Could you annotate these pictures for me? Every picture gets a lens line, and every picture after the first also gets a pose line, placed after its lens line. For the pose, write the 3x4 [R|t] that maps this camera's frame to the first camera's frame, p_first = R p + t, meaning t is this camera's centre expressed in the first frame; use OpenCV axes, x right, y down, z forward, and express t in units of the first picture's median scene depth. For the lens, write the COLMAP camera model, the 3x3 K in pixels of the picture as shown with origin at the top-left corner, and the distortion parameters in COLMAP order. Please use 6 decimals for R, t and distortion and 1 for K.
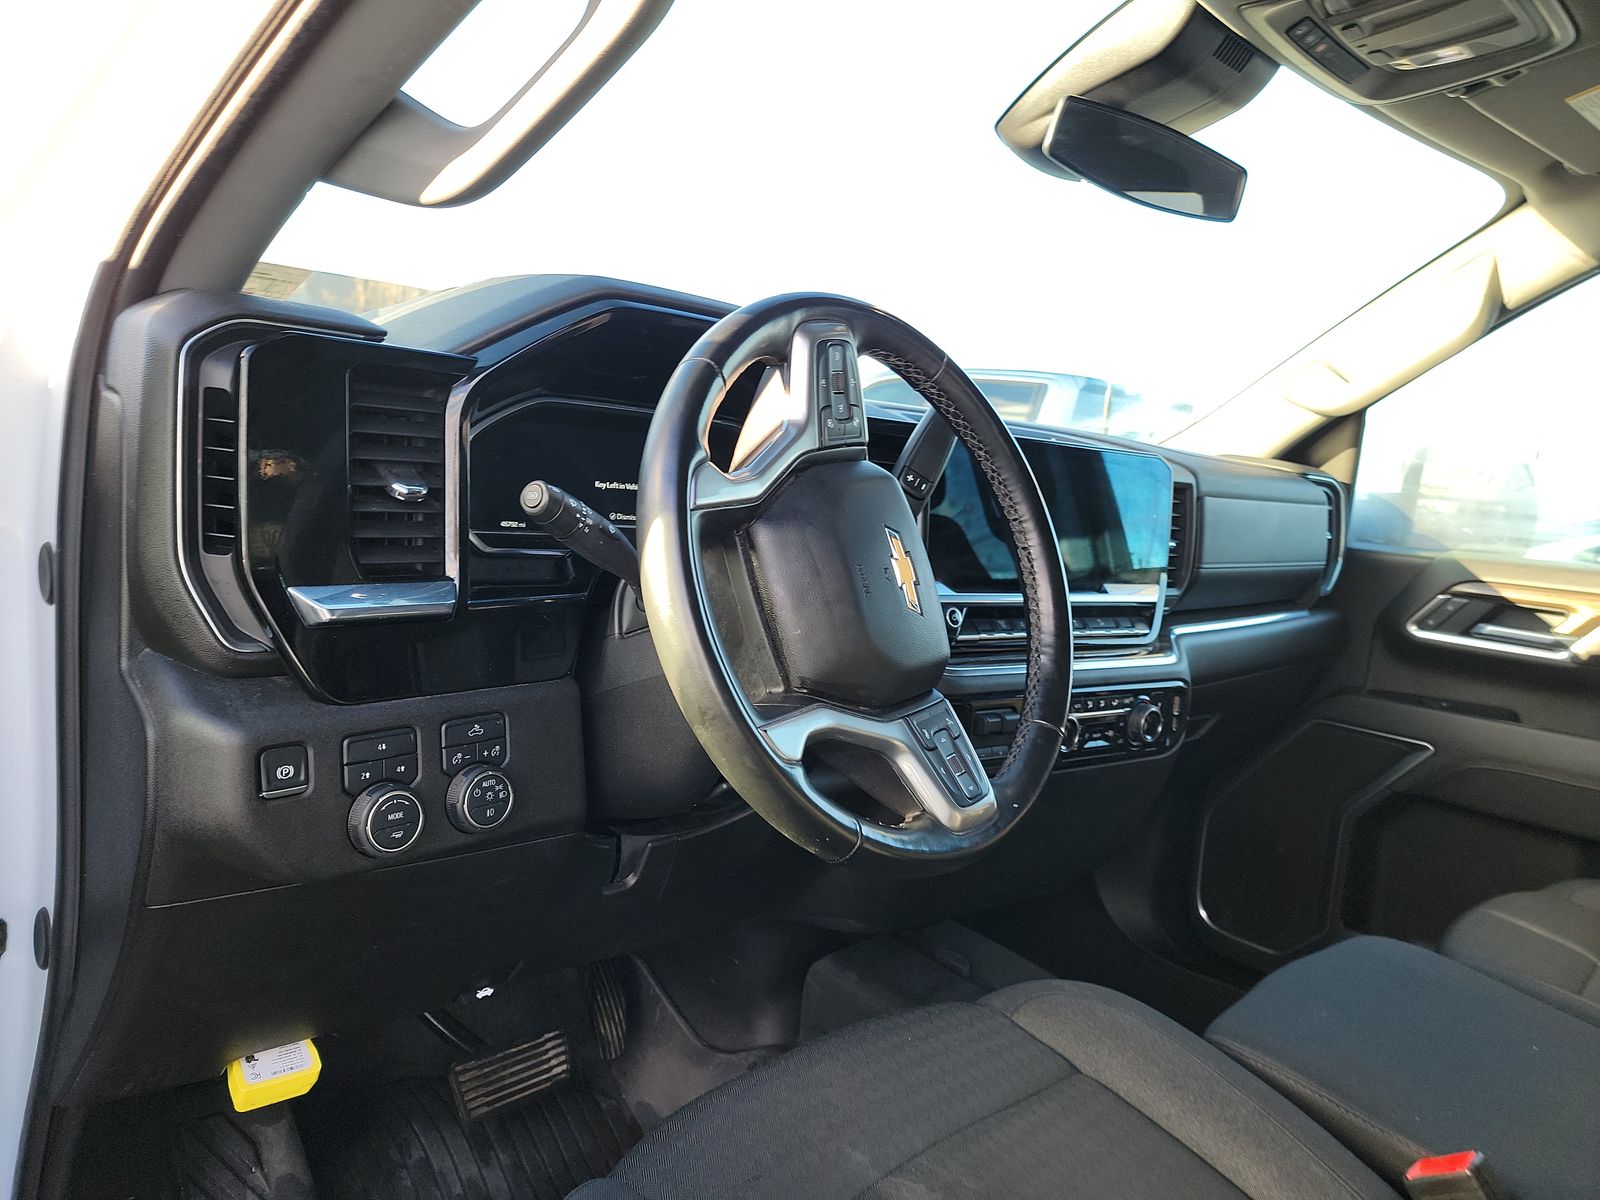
lens RADIAL K [[1116.9, 0, 807.4], [0, 1116.9, 621.9], [0, 0, 1]] dist [0.082878, -0.064812]
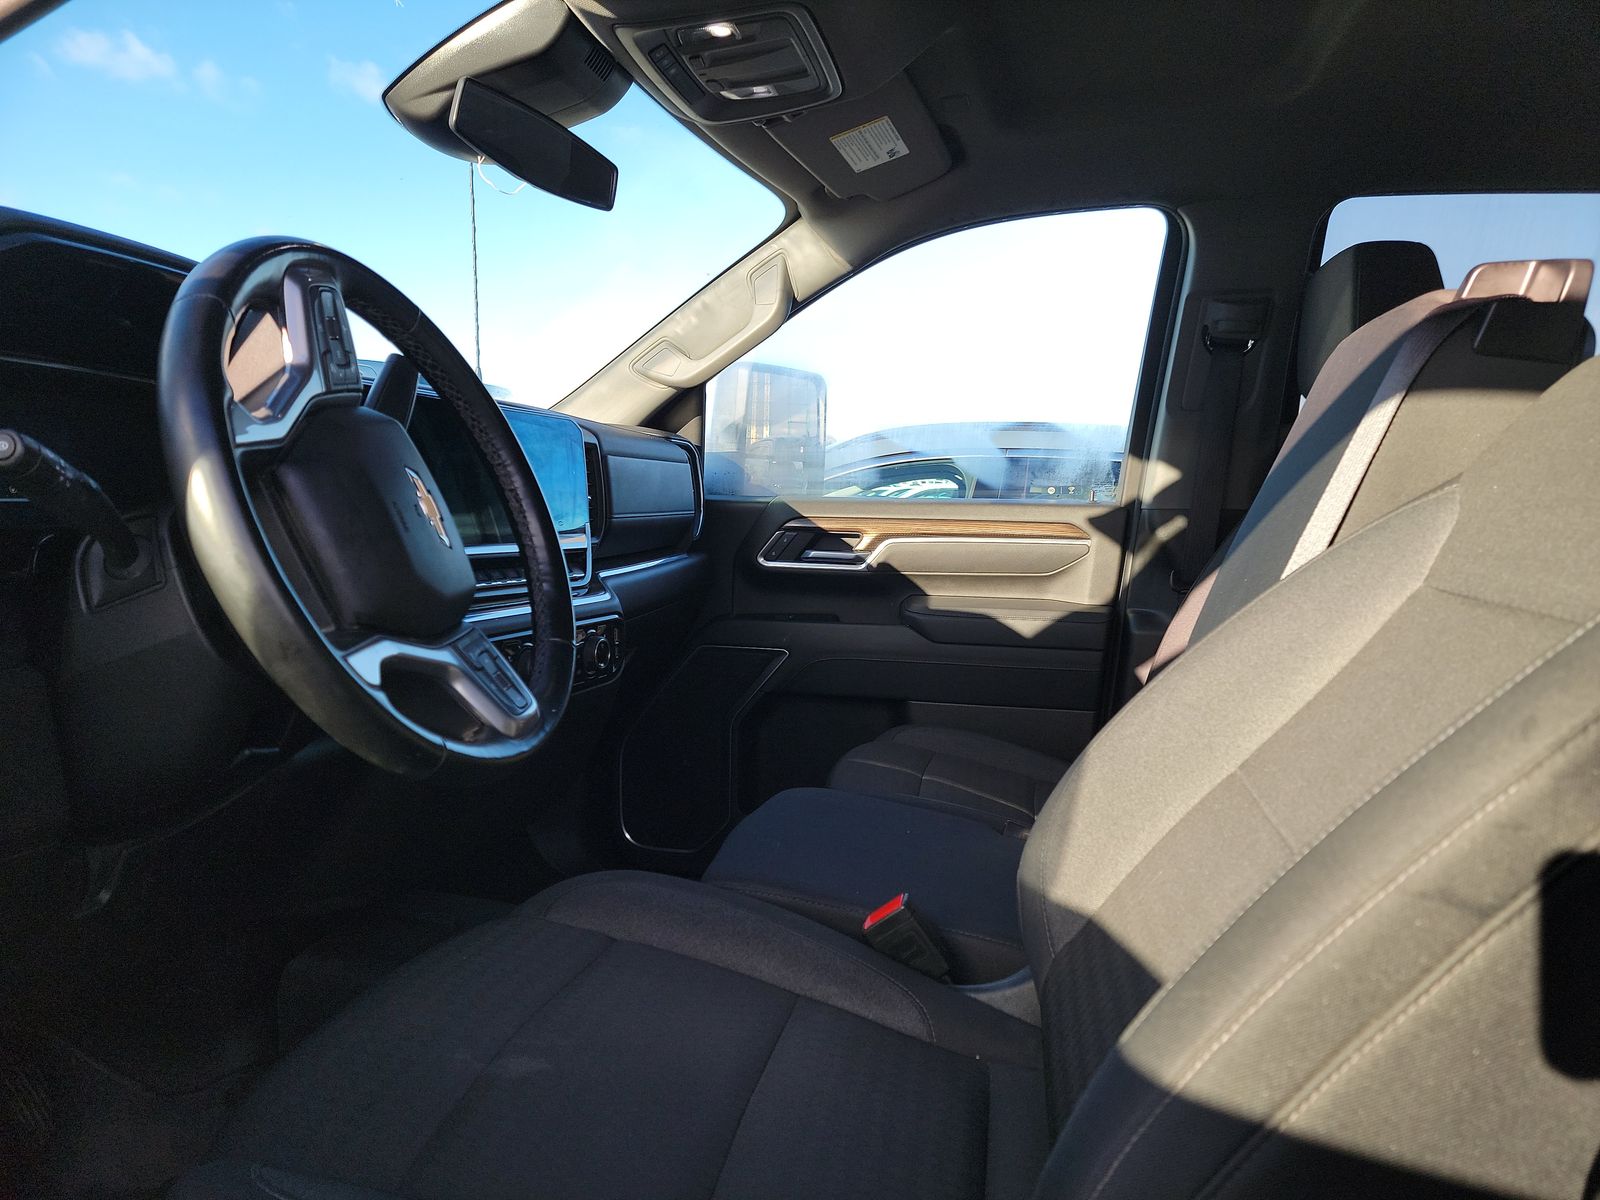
lens RADIAL K [[1116.9, 0, 807.4], [0, 1116.9, 621.9], [0, 0, 1]] dist [0.082878, -0.064812]
pose [[0.826183, -0.127328, 0.548825, -0.162597], [0.126246, 0.991196, 0.039911, 0.047887], [-0.549075, 0.036313, 0.834984, -0.065609]]
